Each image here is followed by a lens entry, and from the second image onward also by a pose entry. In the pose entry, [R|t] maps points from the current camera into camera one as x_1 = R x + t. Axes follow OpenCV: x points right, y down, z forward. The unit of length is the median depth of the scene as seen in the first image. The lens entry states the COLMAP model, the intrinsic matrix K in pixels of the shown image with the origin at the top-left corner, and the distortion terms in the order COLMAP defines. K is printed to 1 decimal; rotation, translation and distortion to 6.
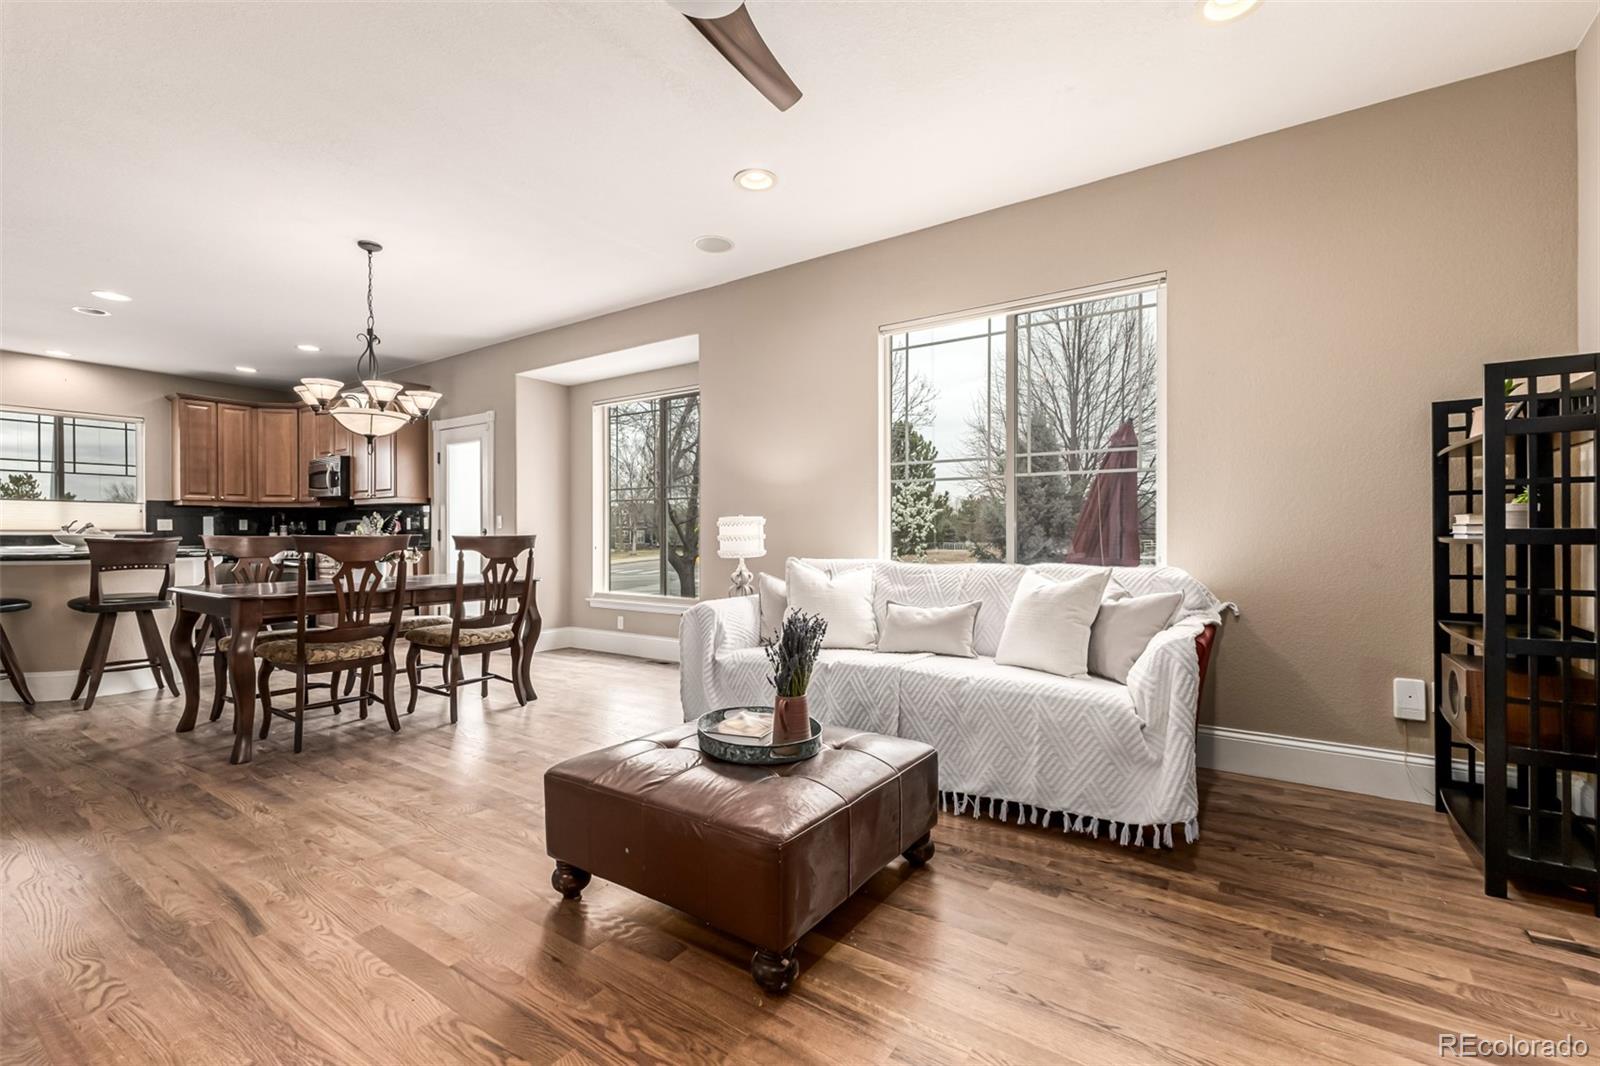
lens RADIAL K [[696.1, 0, 804.2], [0, 696.1, 536.1], [0, 0, 1]] dist [0.010497, -0.002915]
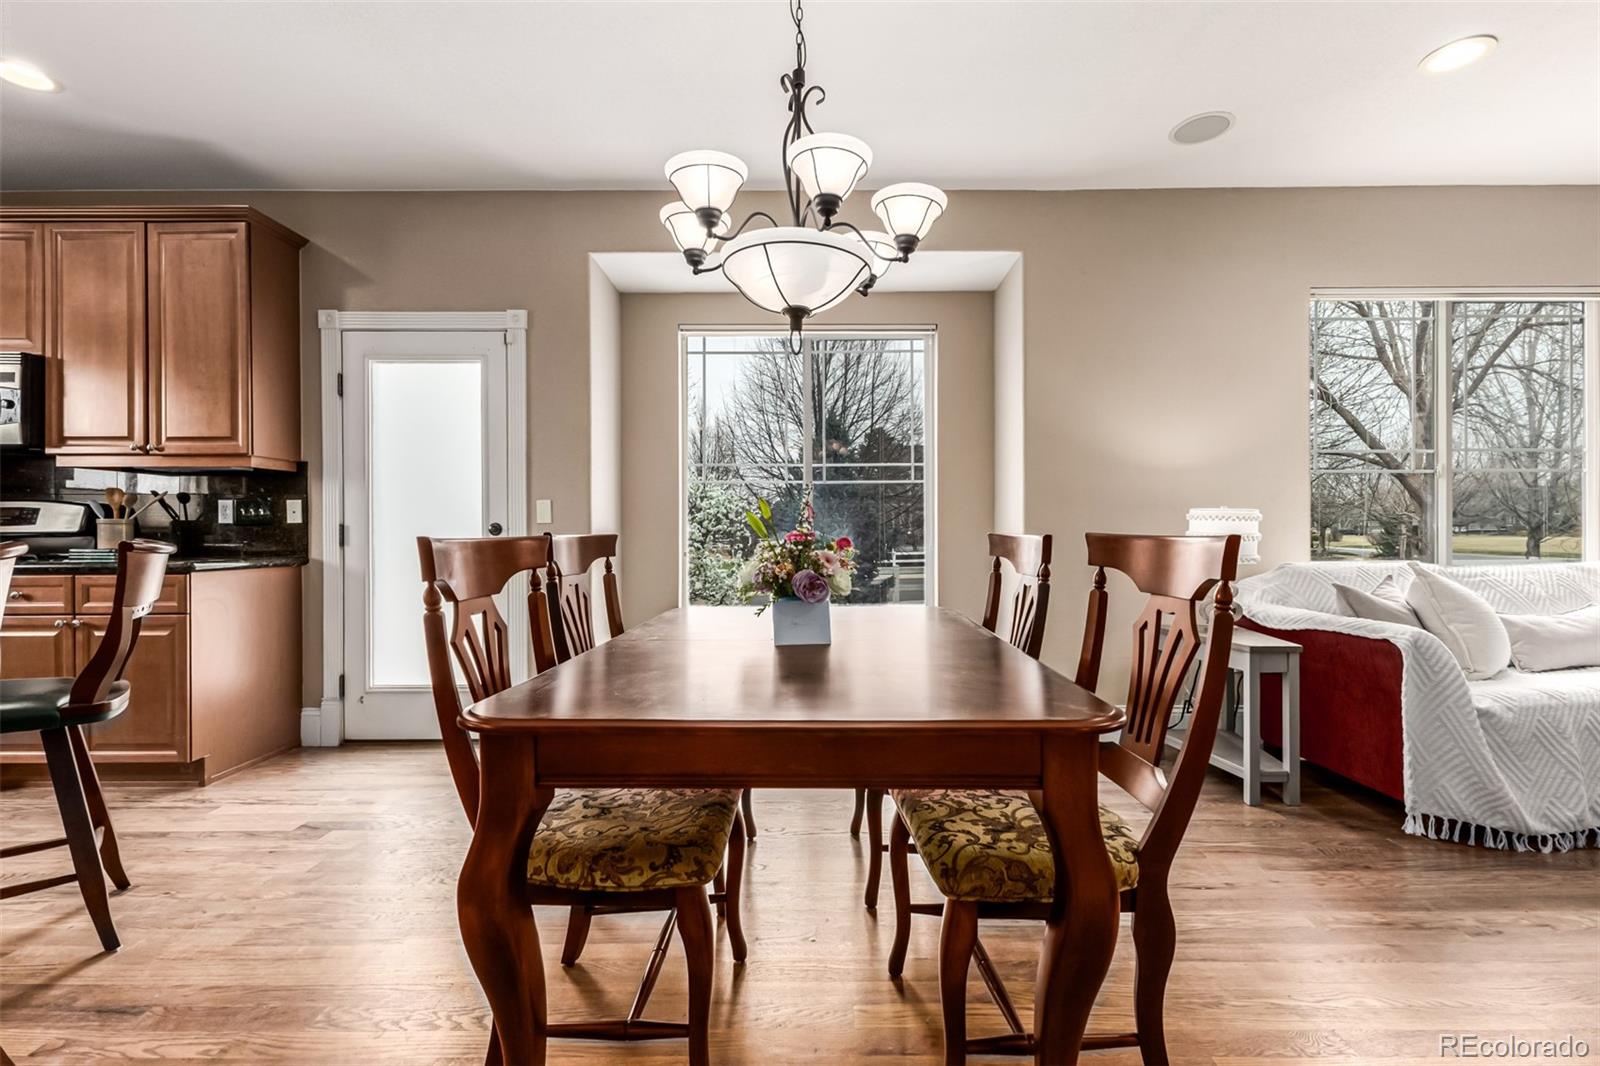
lens RADIAL K [[696.1, 0, 804.8], [0, 696.1, 533.0], [0, 0, 1]] dist [0.010497, -0.002915]
pose [[0.828940, -0.000544, 0.559337, -0.557717], [0.002036, 0.999996, -0.002045, -0.001322], [-0.559333, 0.002834, 0.828938, 0.405707]]
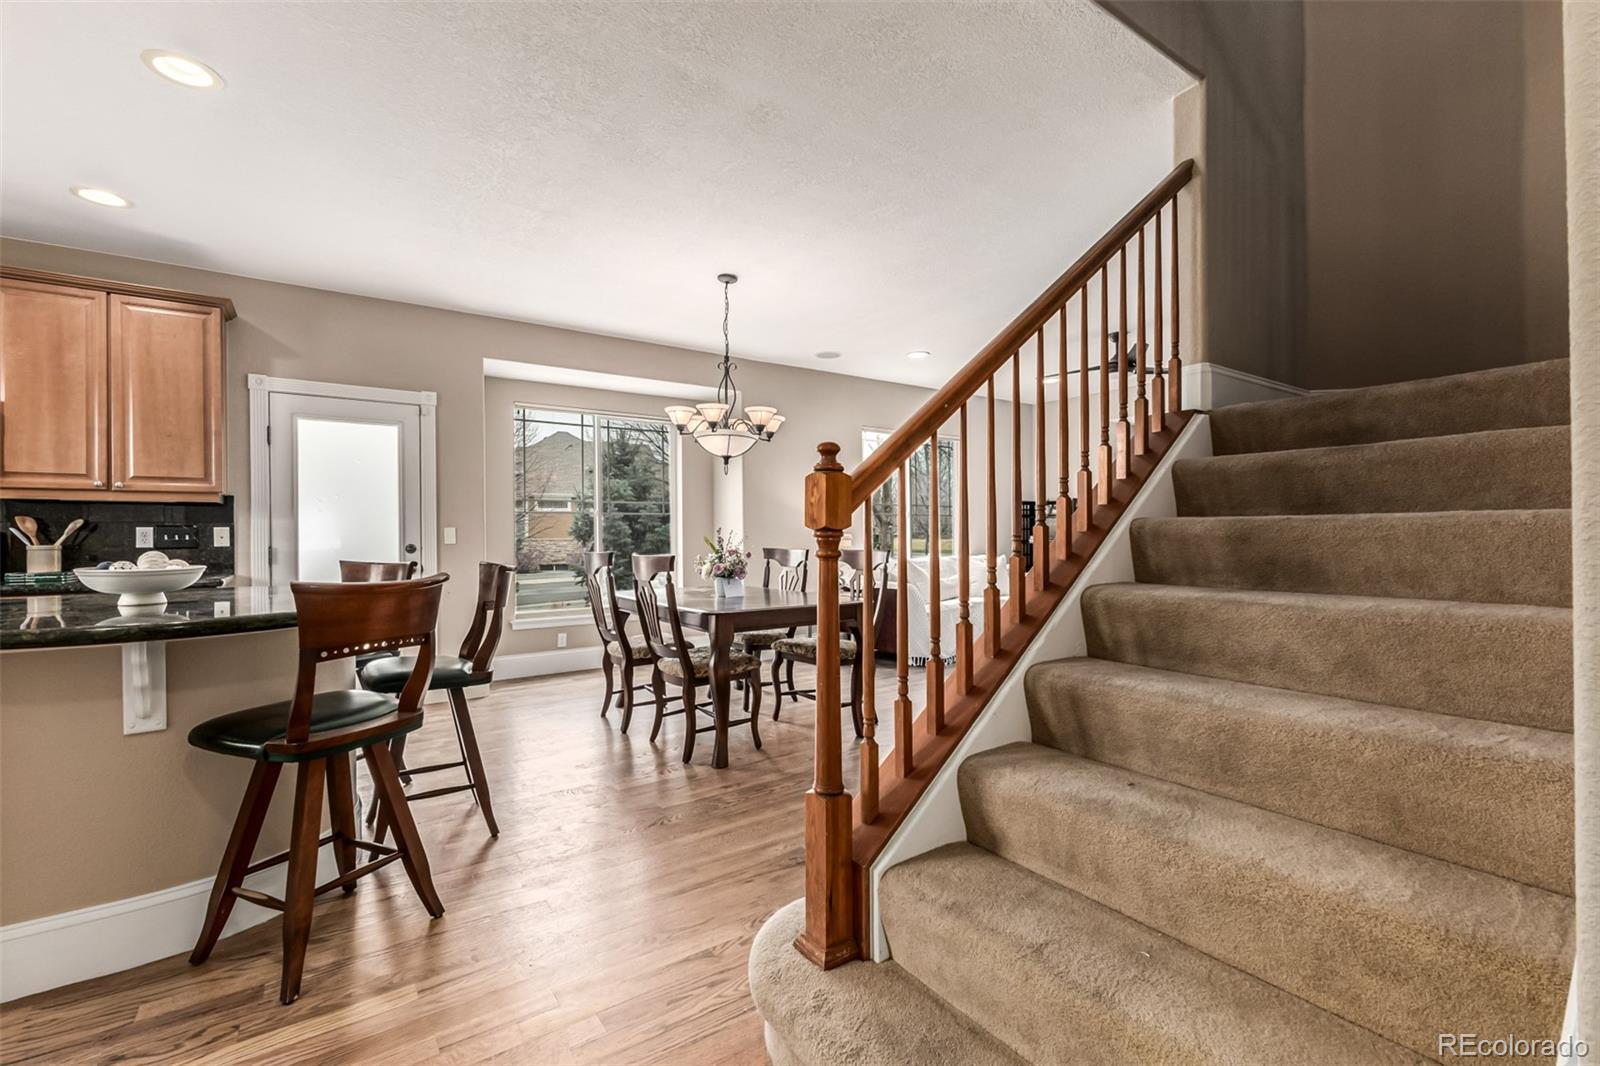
lens RADIAL K [[696.1, 0, 798.9], [0, 696.1, 532.0], [0, 0, 1]] dist [0.010497, -0.002915]
pose [[0.353596, 0.004223, 0.935389, -1.006741], [0.009851, 0.999918, -0.008238, -0.013853], [-0.935346, 0.012128, 0.353525, 0.338436]]
